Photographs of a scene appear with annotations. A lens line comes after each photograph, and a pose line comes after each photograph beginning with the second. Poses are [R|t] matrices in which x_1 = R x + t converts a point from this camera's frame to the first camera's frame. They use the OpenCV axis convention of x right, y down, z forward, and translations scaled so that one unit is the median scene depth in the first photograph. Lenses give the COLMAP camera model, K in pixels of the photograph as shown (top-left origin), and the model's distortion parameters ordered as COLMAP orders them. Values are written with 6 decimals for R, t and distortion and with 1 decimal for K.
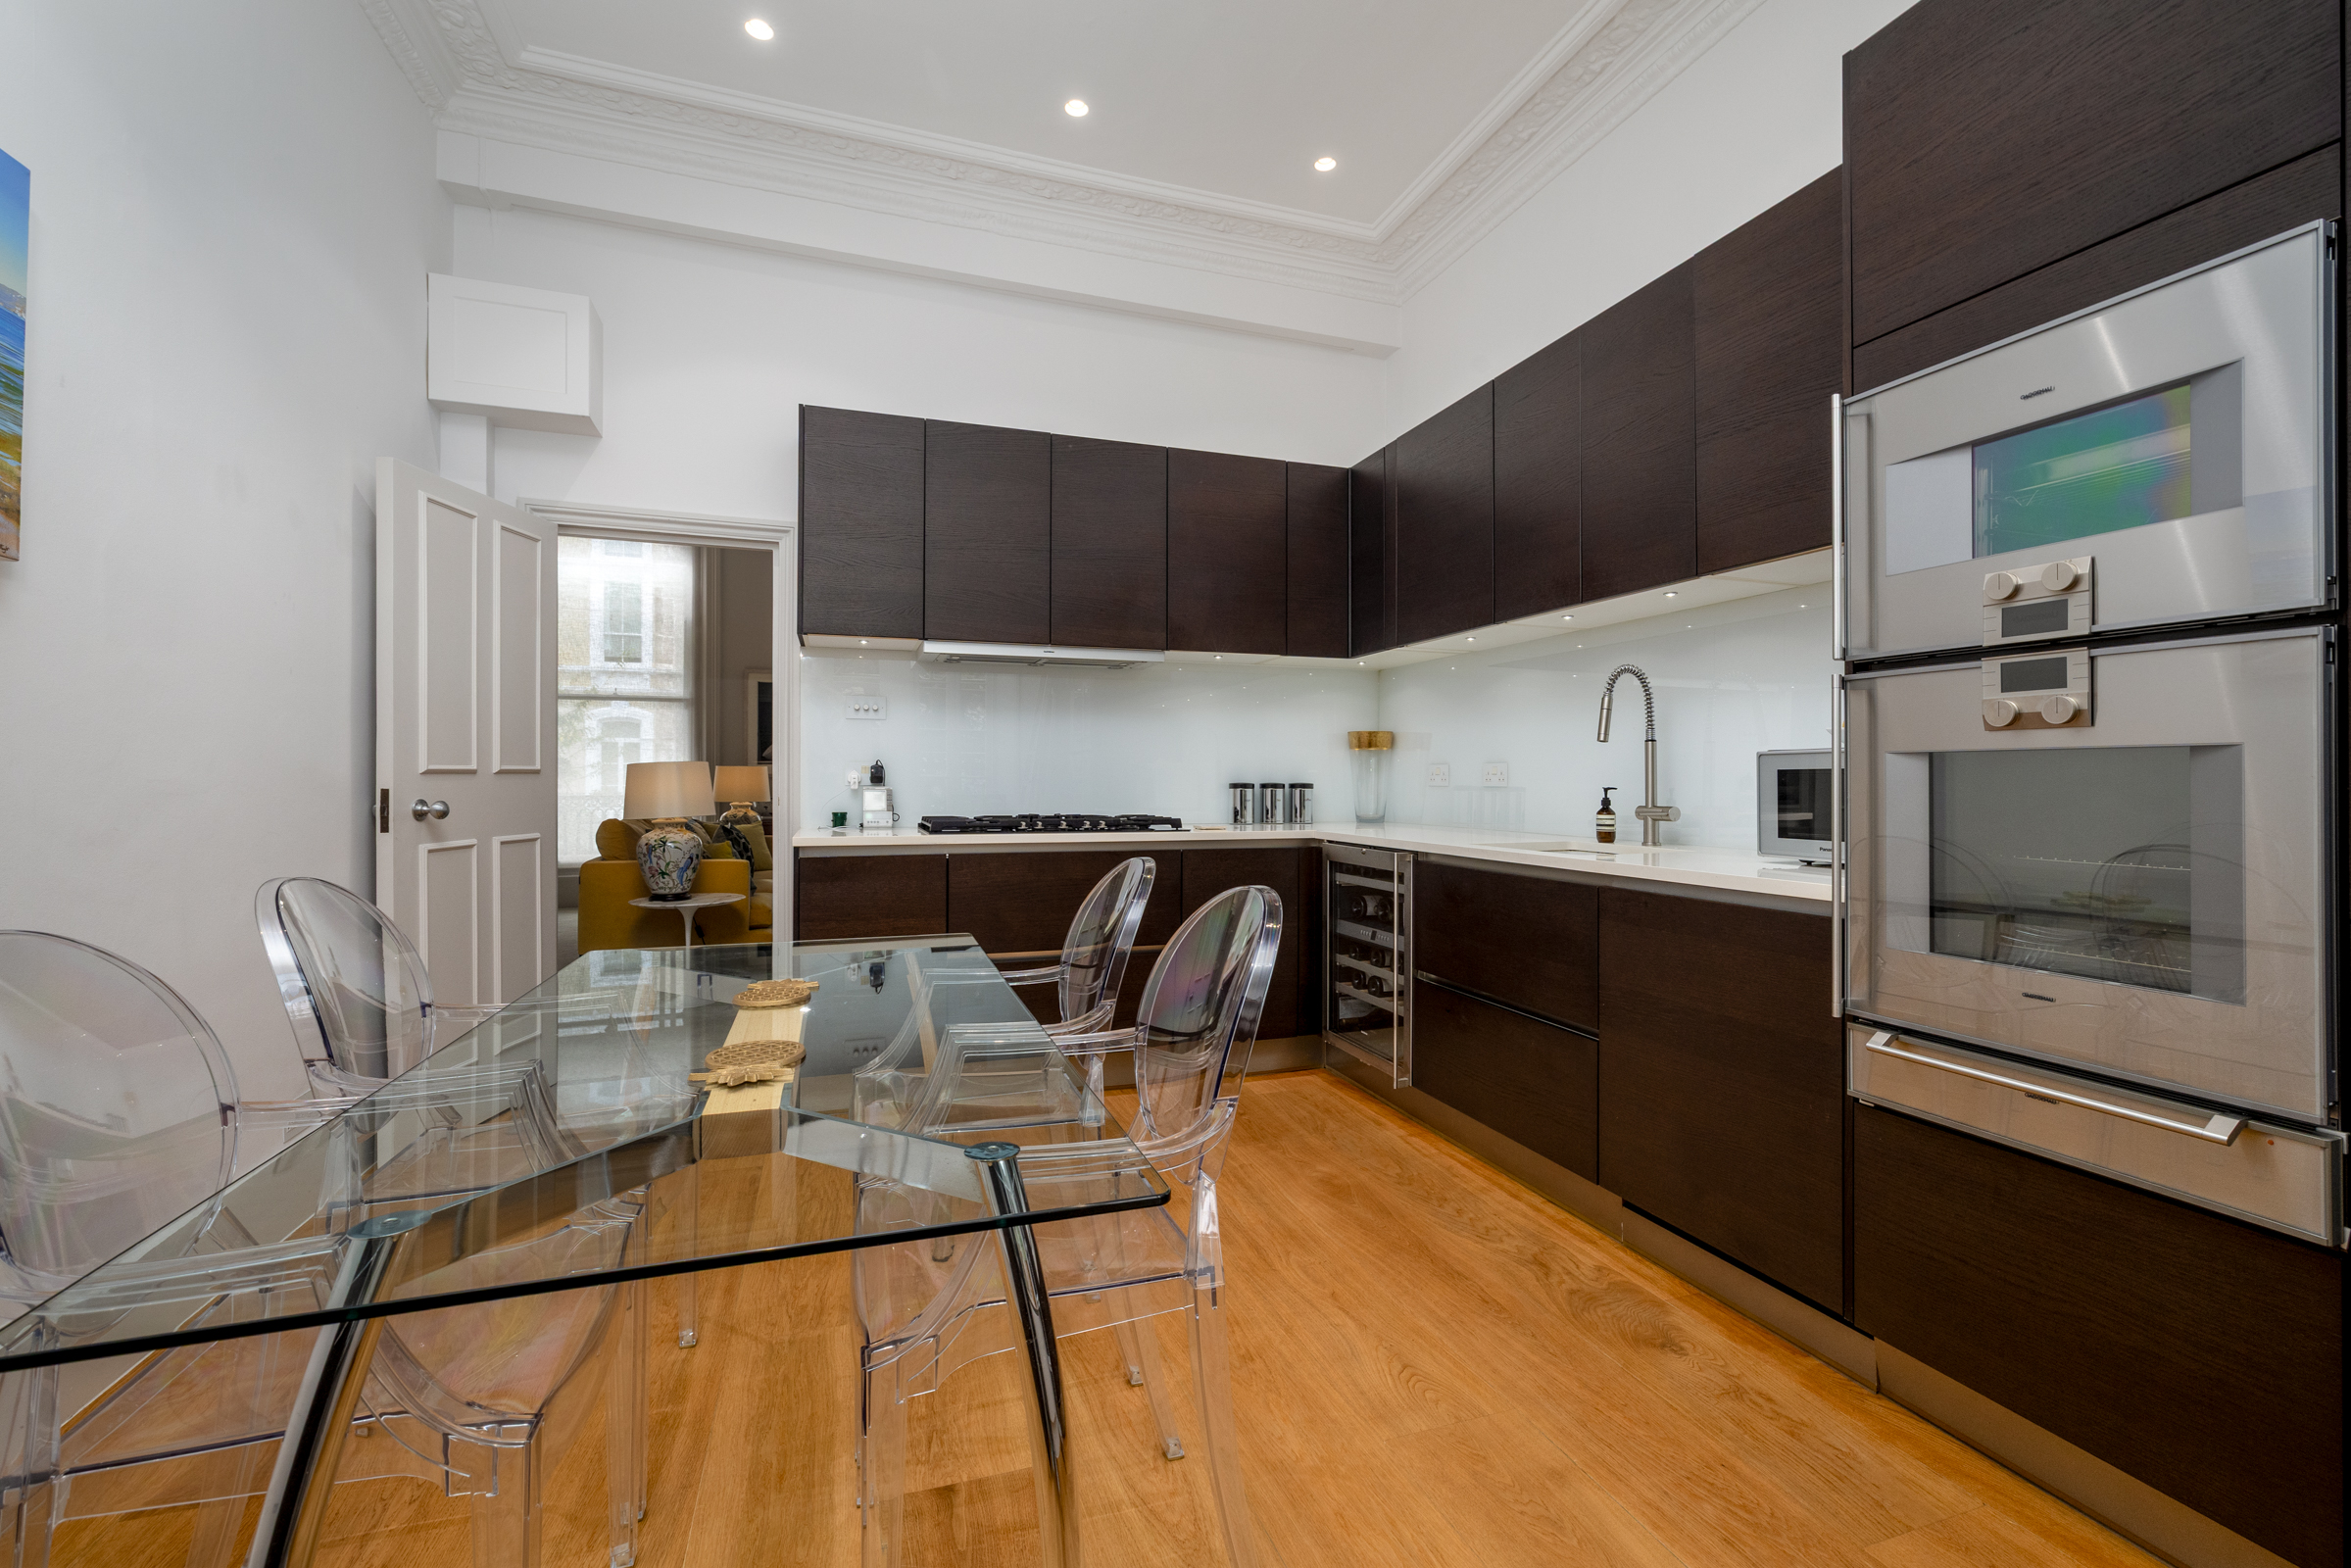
lens RADIAL K [[996.7, 0, 1181.3], [0, 996.7, 778.5], [0, 0, 1]] dist [0.002310, 0.000144]
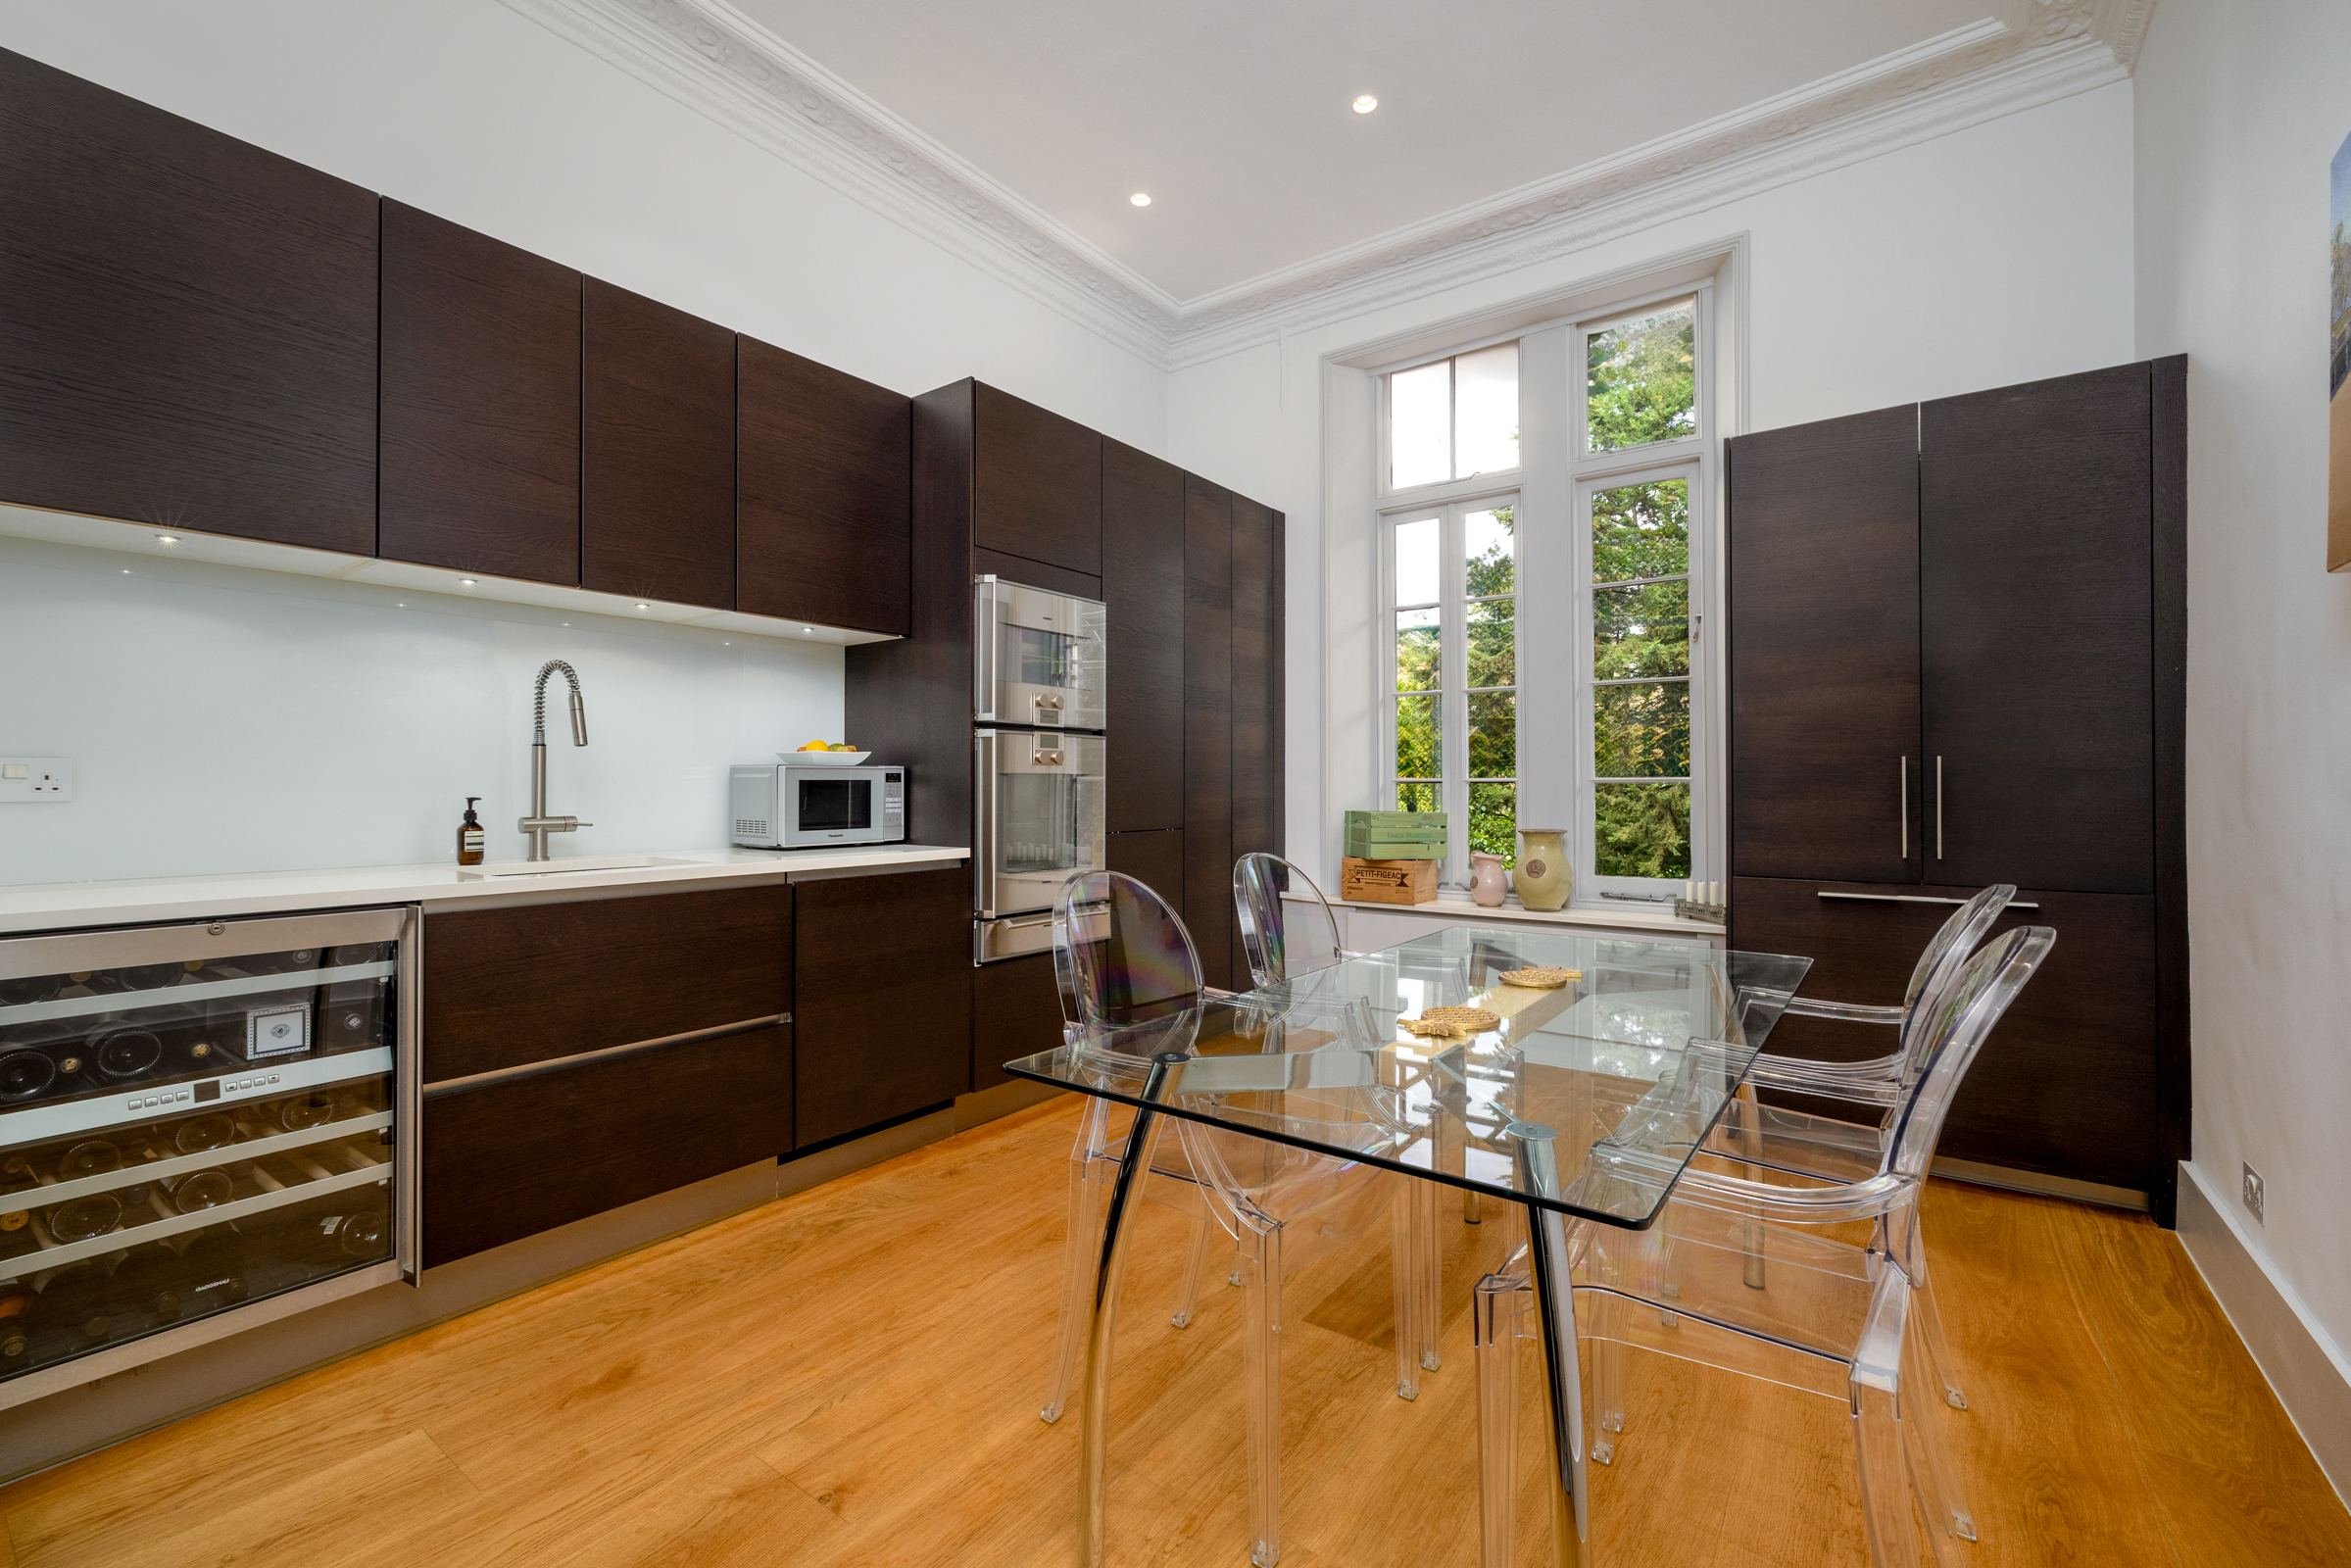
lens RADIAL K [[996.7, 0, 1181.3], [0, 996.7, 778.5], [0, 0, 1]] dist [0.002310, 0.000144]
pose [[-0.567426, 0.004770, 0.823411, -0.616990], [-0.000797, 0.999980, -0.006342, -0.001999], [-0.823424, -0.004255, -0.567410, 1.046148]]
